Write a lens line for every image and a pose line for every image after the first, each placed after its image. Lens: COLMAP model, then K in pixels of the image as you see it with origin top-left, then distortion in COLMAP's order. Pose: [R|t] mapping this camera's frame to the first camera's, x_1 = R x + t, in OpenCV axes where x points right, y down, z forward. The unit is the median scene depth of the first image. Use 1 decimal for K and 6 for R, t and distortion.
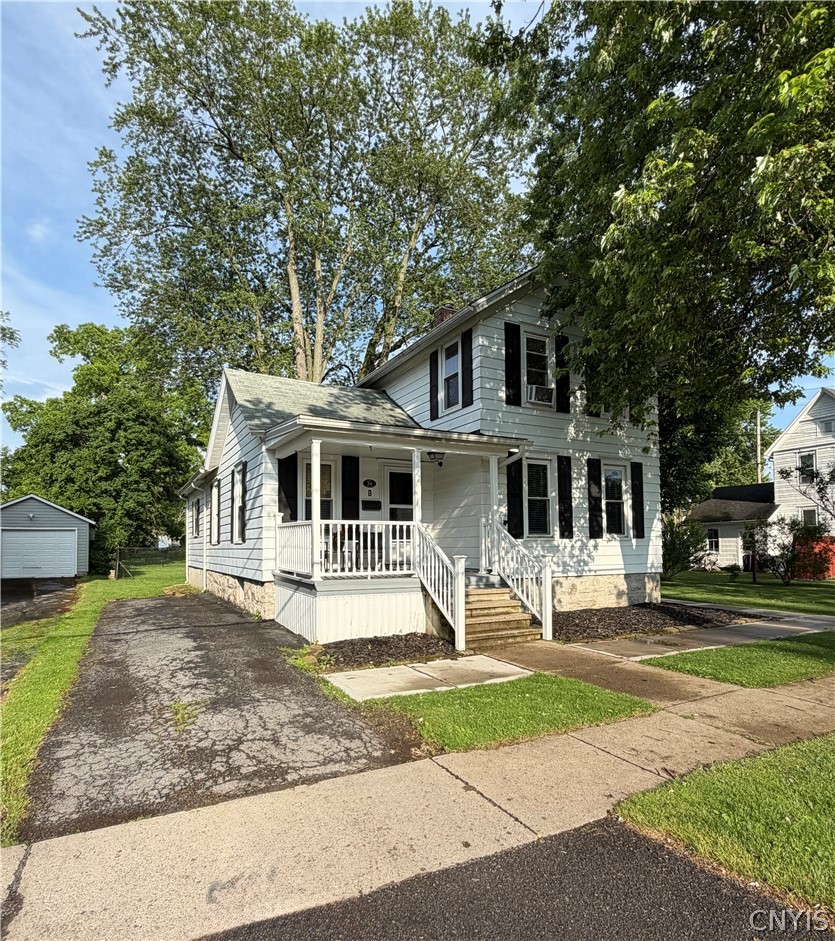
lens RADIAL K [[546.4, 0, 402.8], [0, 546.4, 520.6], [0, 0, 1]] dist [0.004288, 0.001698]
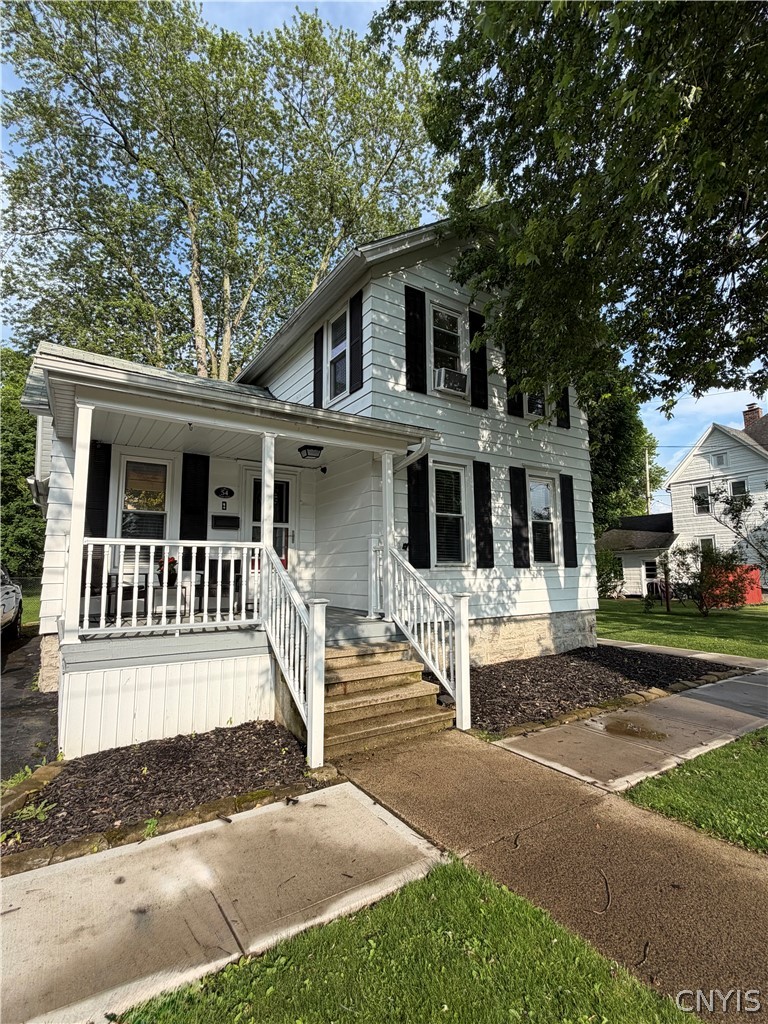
lens RADIAL K [[500.8, 0, 384.0], [0, 500.8, 512.0], [0, 0, 1]] dist [-0.000764, -0.000095]
pose [[0.993995, 0.012058, 0.108761, 0.080983], [-0.003756, 0.997085, -0.076212, 0.008351], [-0.109363, 0.075346, 0.991142, 0.316085]]
